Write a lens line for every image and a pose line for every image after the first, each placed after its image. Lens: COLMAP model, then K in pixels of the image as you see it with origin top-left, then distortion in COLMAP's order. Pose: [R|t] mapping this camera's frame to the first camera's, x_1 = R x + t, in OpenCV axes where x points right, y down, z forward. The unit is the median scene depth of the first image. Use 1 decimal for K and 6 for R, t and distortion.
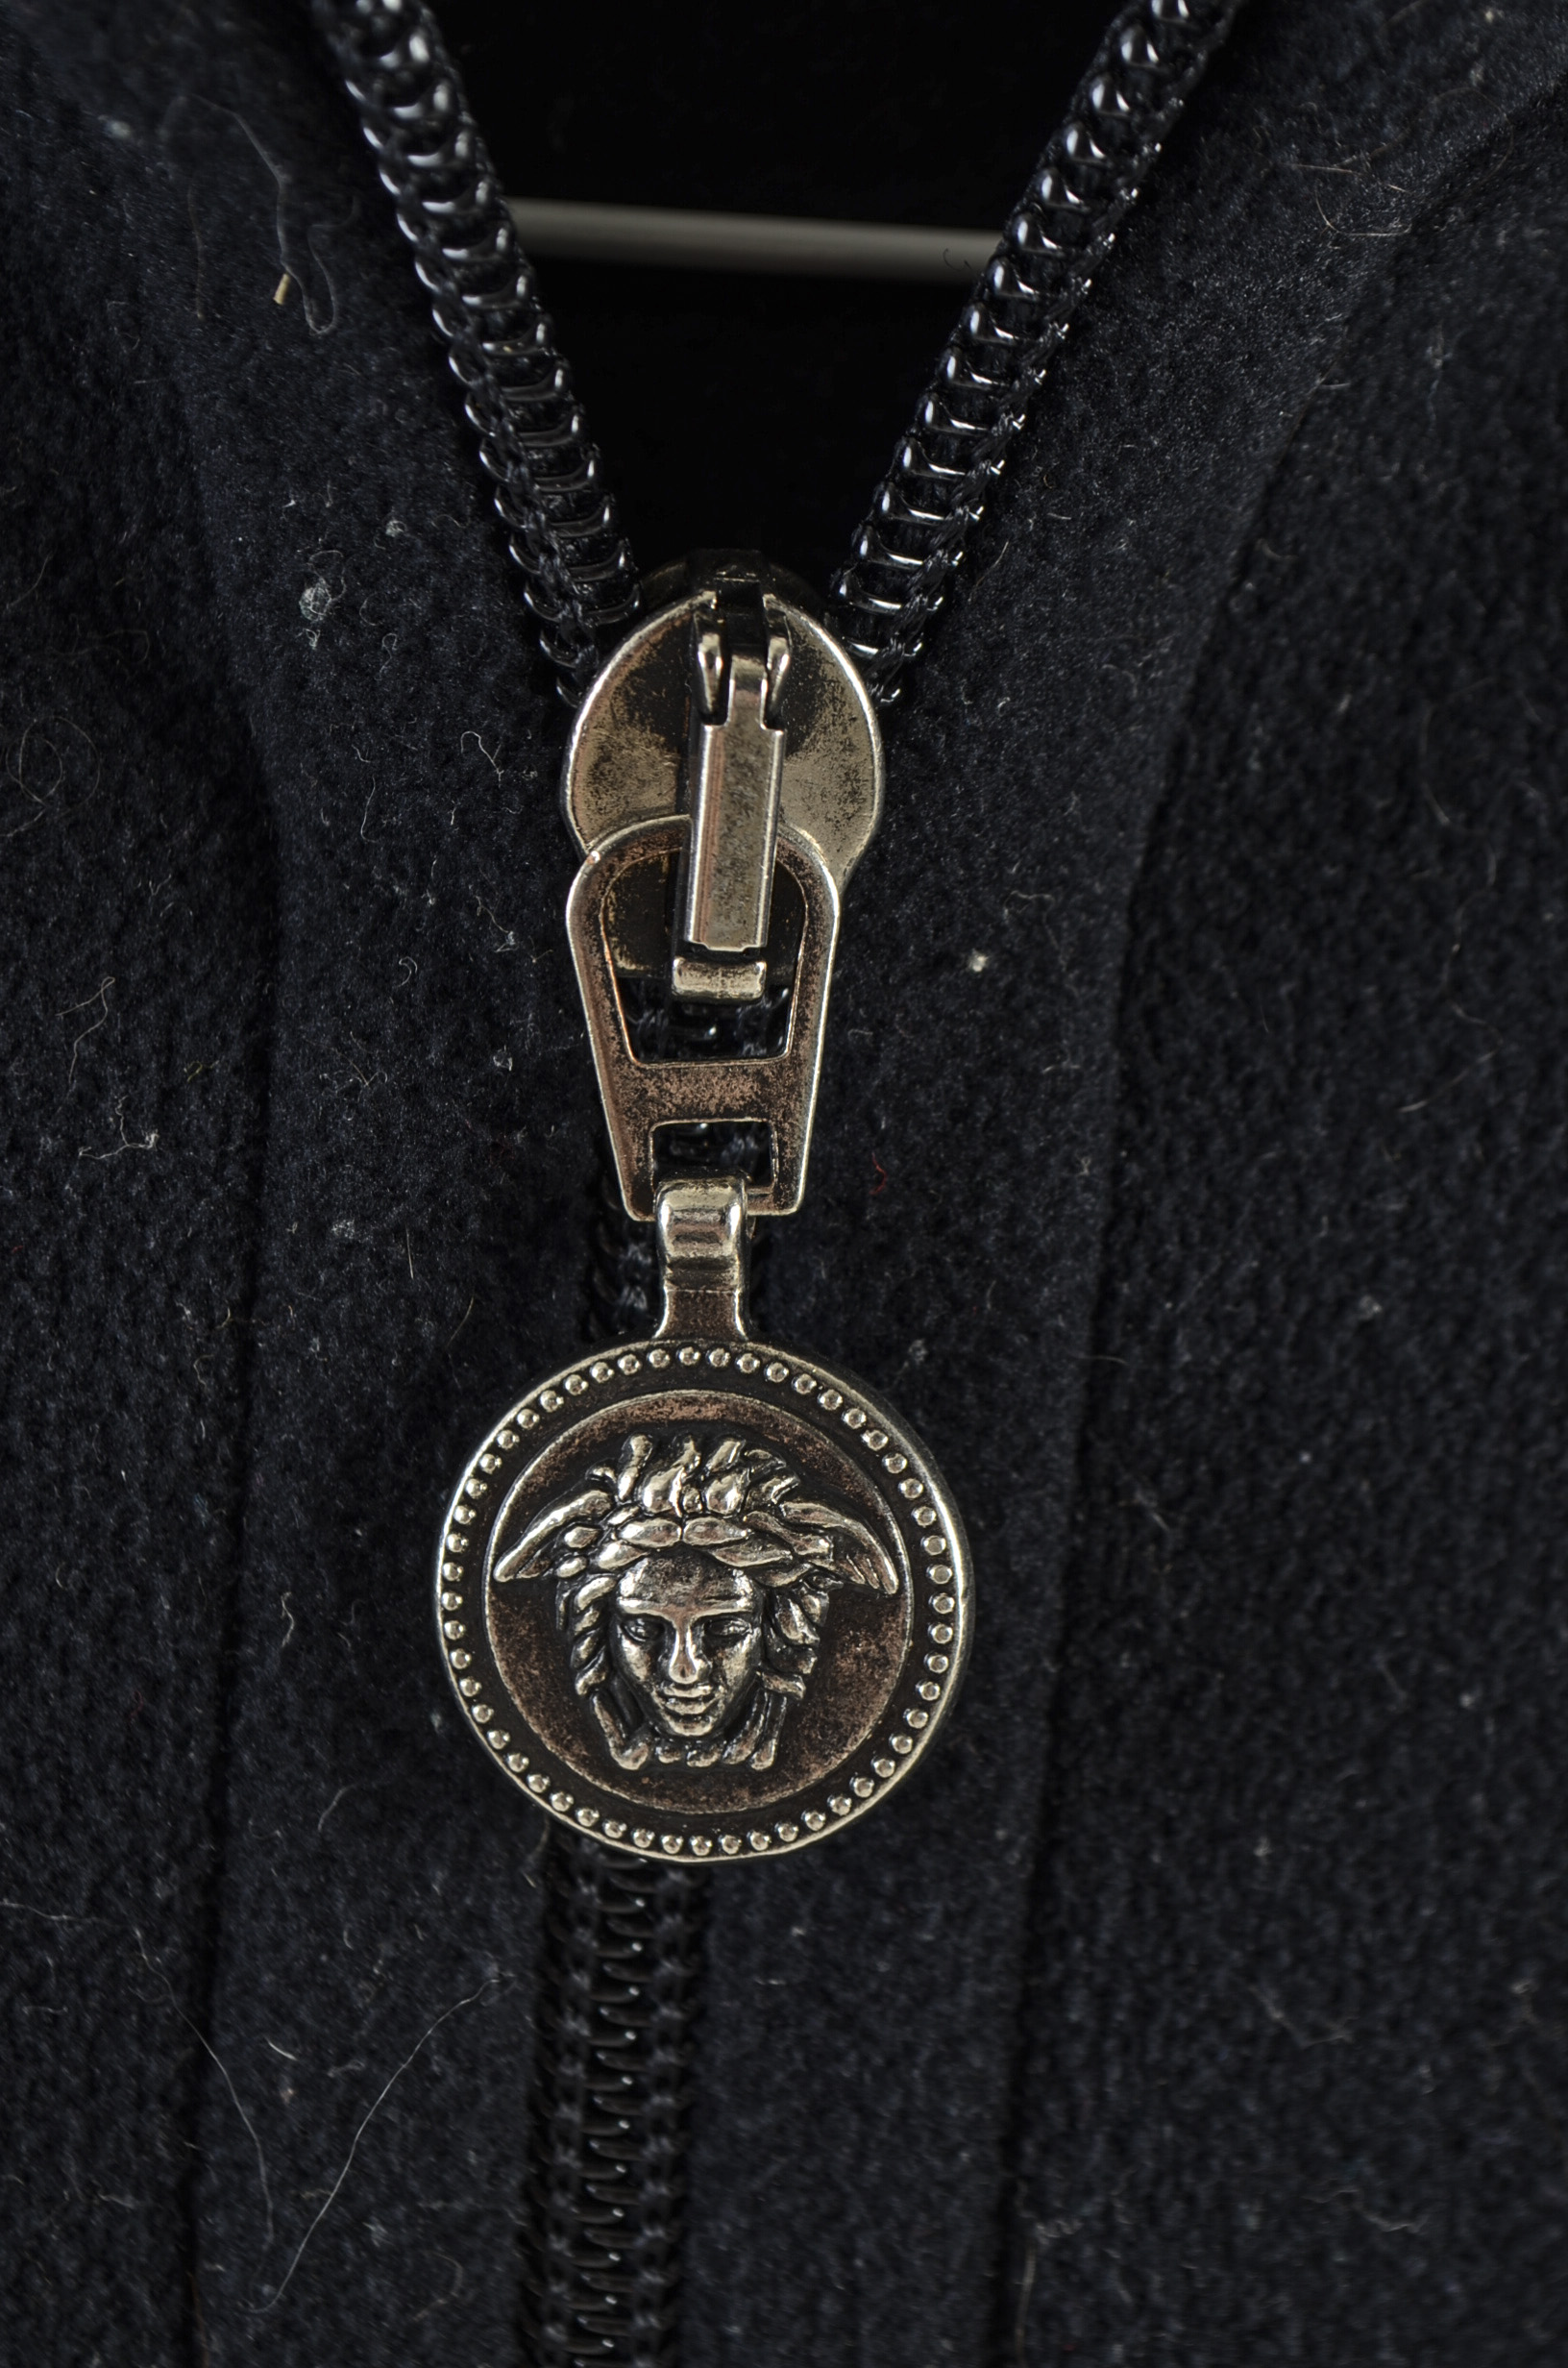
lens RADIAL K [[5387.3, 0, 776.8], [0, 5387.3, 1184.3], [0, 0, 1]] dist [-0.111086, 0.000000]
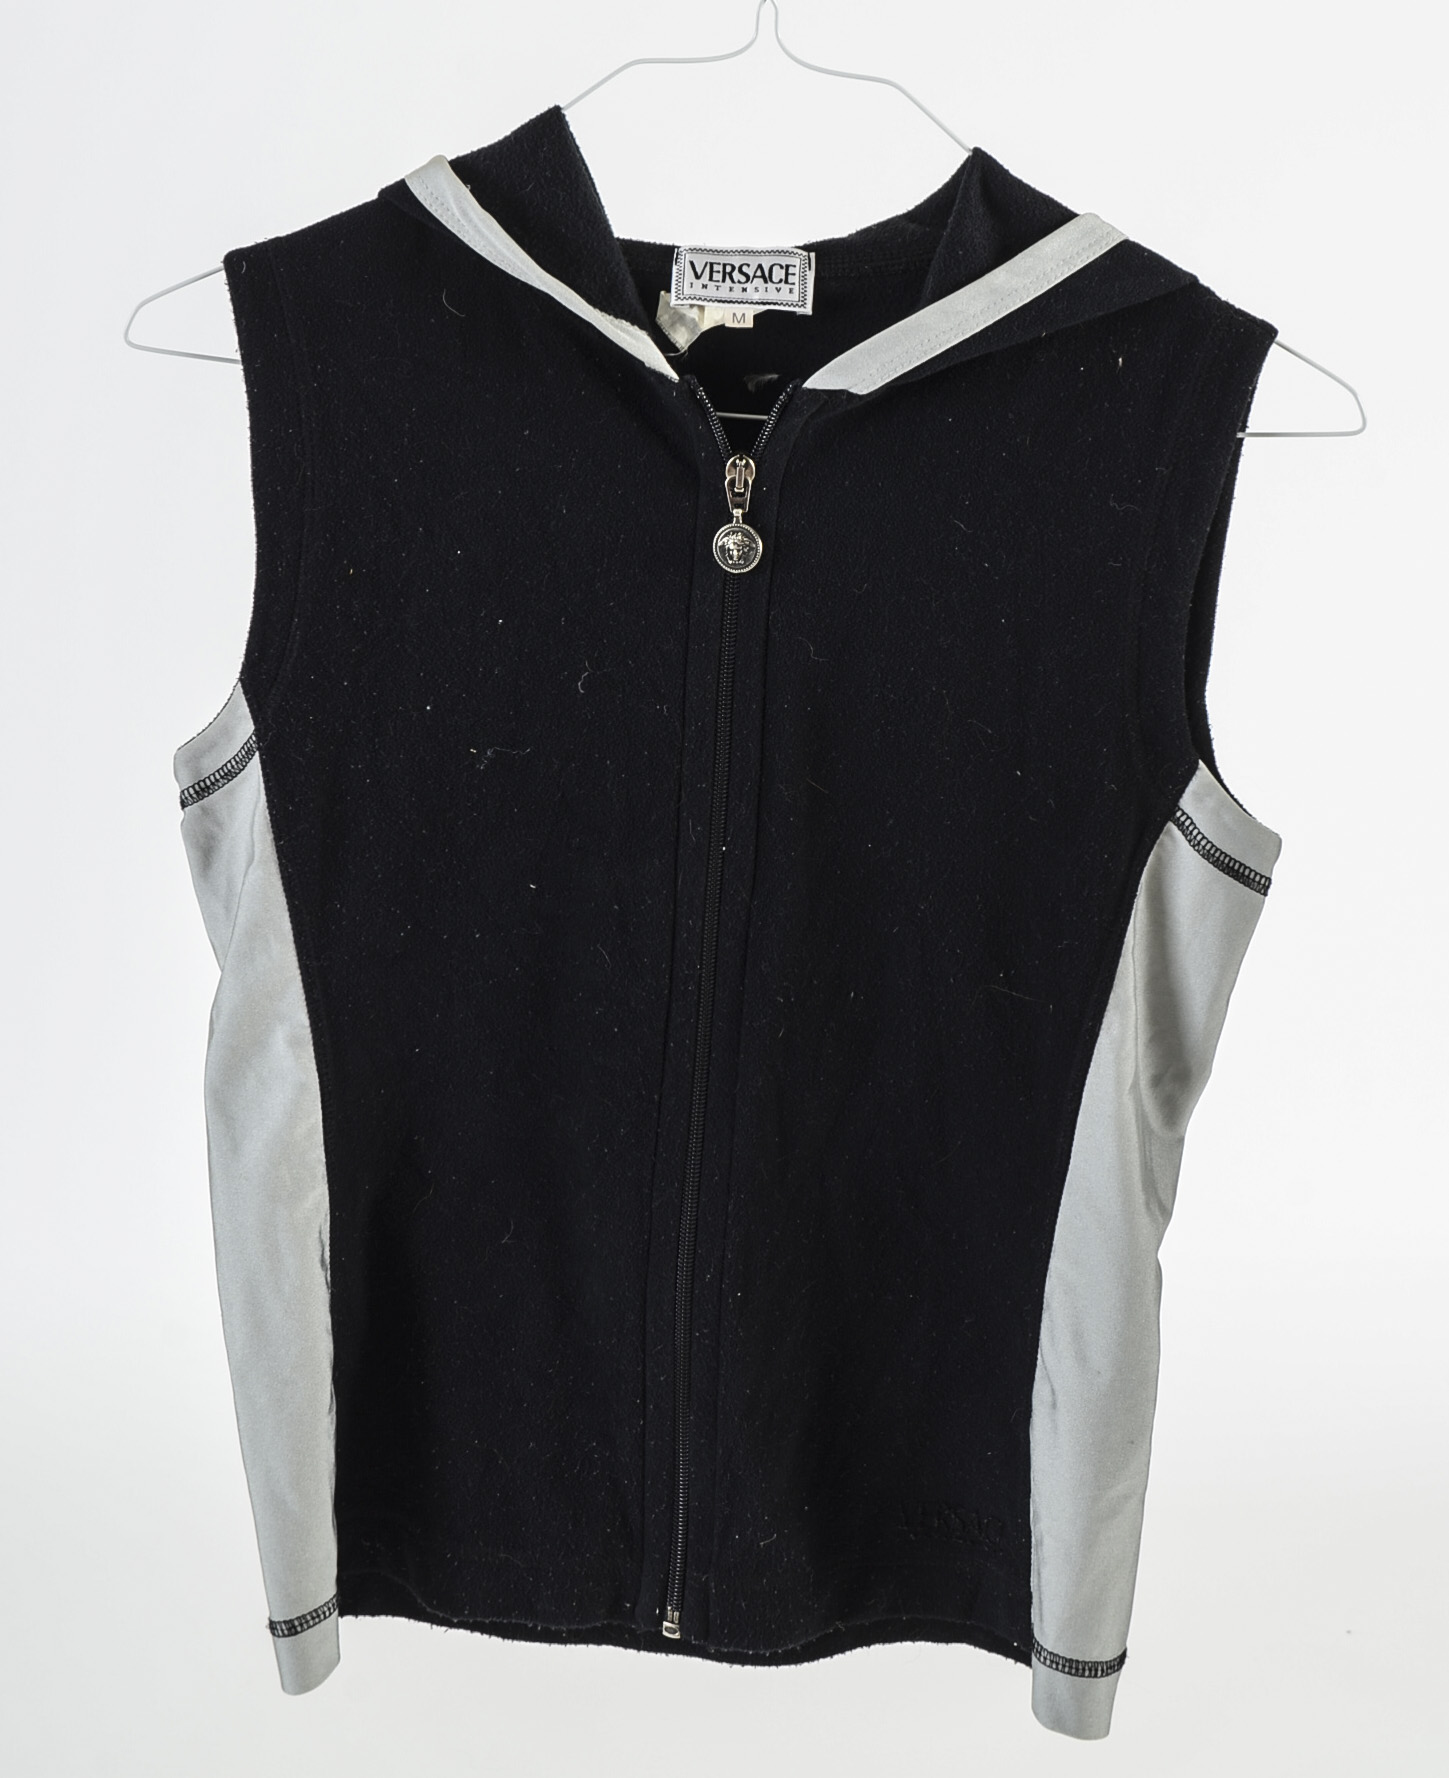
lens RADIAL K [[4354.8, 0, 724.6], [0, 4354.8, 896.3], [0, 0, 1]] dist [-0.115359, 0.000000]
pose [[0.991595, 0.030864, -0.125645, 1.065448], [-0.023742, 0.998047, 0.057787, 0.268153], [0.127183, -0.054318, 0.990391, -7.583297]]
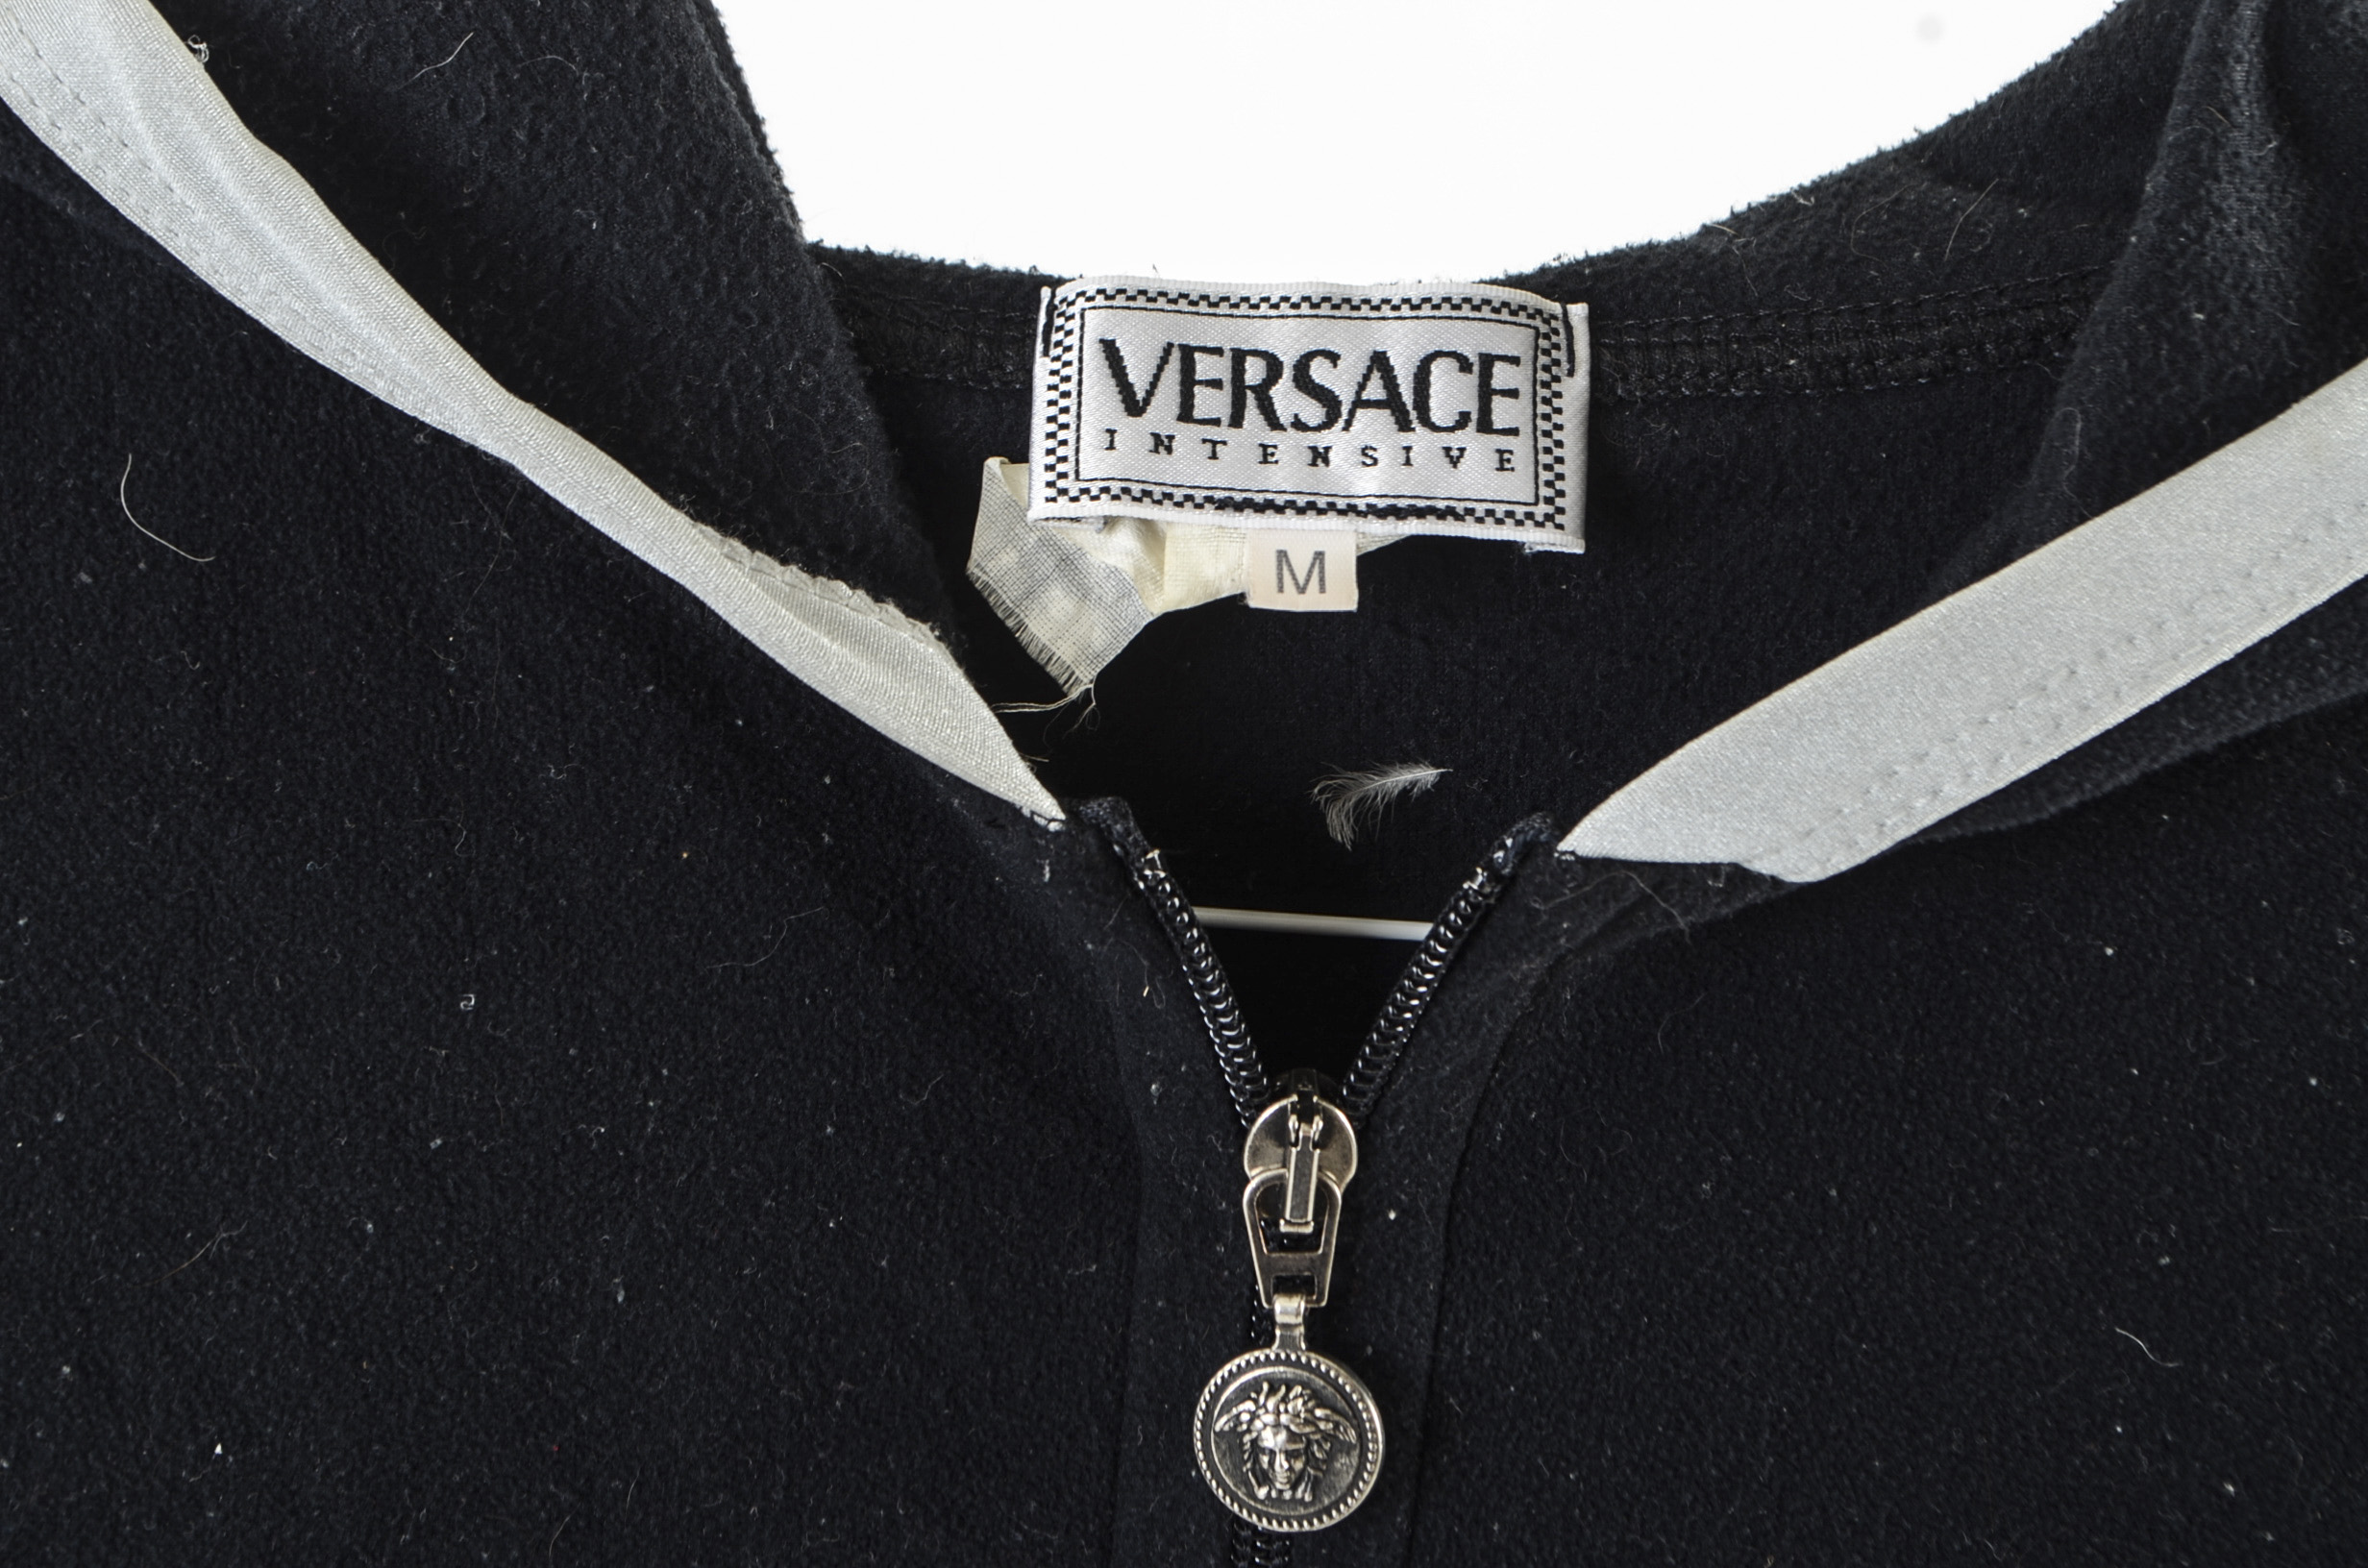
lens RADIAL K [[4749.0, 0, 1188.3], [0, 4749.0, 796.0], [0, 0, 1]] dist [-0.074189, 0.000000]
pose [[0.996687, 0.023863, -0.077751, 0.117442], [-0.018759, 0.997662, 0.065723, -0.413729], [0.079138, -0.064047, 0.994804, -1.420130]]
